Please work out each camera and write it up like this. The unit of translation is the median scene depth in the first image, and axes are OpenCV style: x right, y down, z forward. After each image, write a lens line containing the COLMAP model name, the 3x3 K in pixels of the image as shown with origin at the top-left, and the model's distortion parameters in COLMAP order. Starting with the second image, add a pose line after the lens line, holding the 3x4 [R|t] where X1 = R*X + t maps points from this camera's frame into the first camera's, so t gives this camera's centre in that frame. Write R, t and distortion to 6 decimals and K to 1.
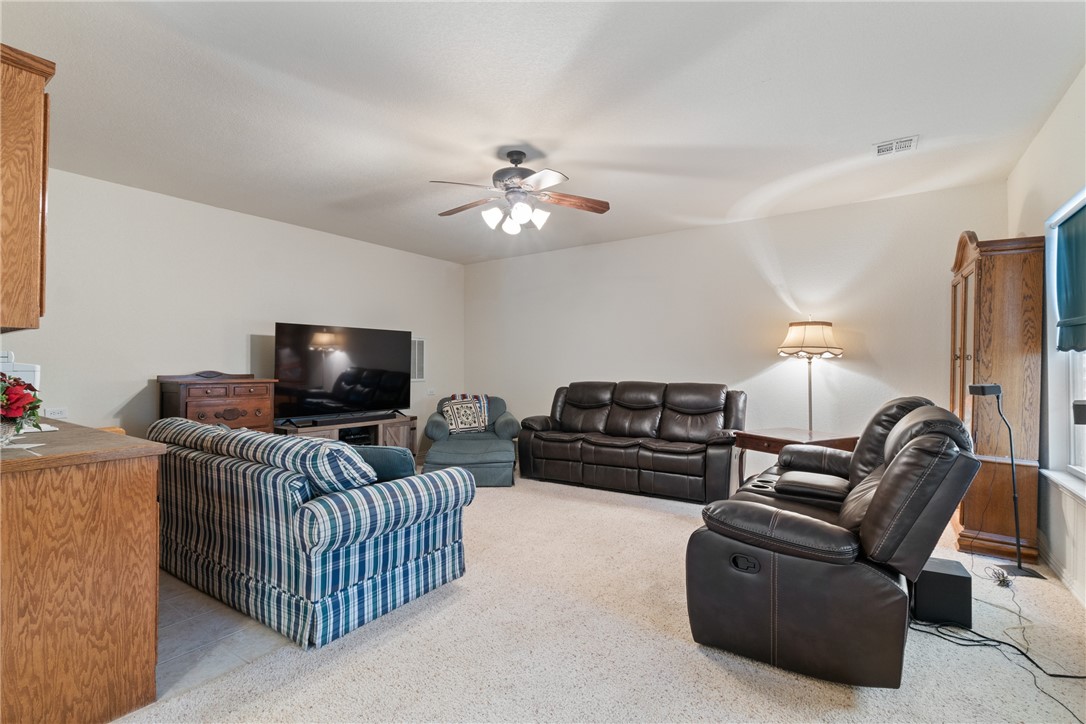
lens RADIAL K [[496.0, 0, 542.9], [0, 496.0, 364.1], [0, 0, 1]] dist [-0.012572, 0.001984]
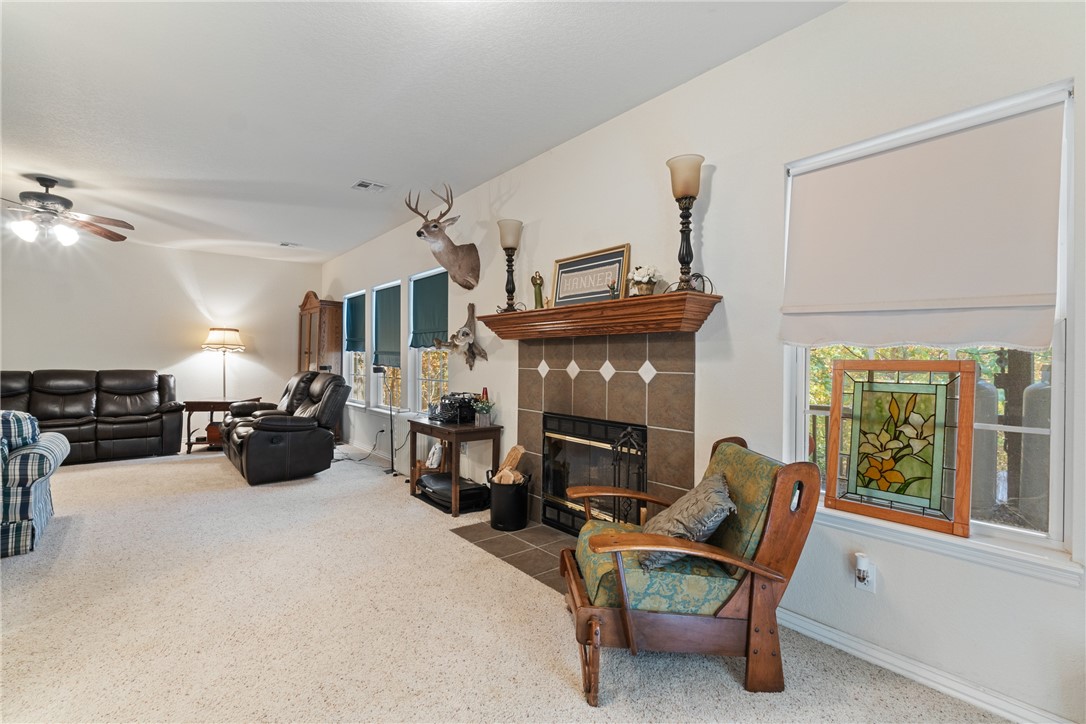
lens RADIAL K [[496.0, 0, 540.5], [0, 496.0, 360.5], [0, 0, 1]] dist [-0.012572, 0.001984]
pose [[0.273253, -0.001103, 0.961942, -0.675385], [-0.009345, 0.999949, 0.003801, 0.000952], [-0.961897, -0.010028, 0.273229, -0.380137]]
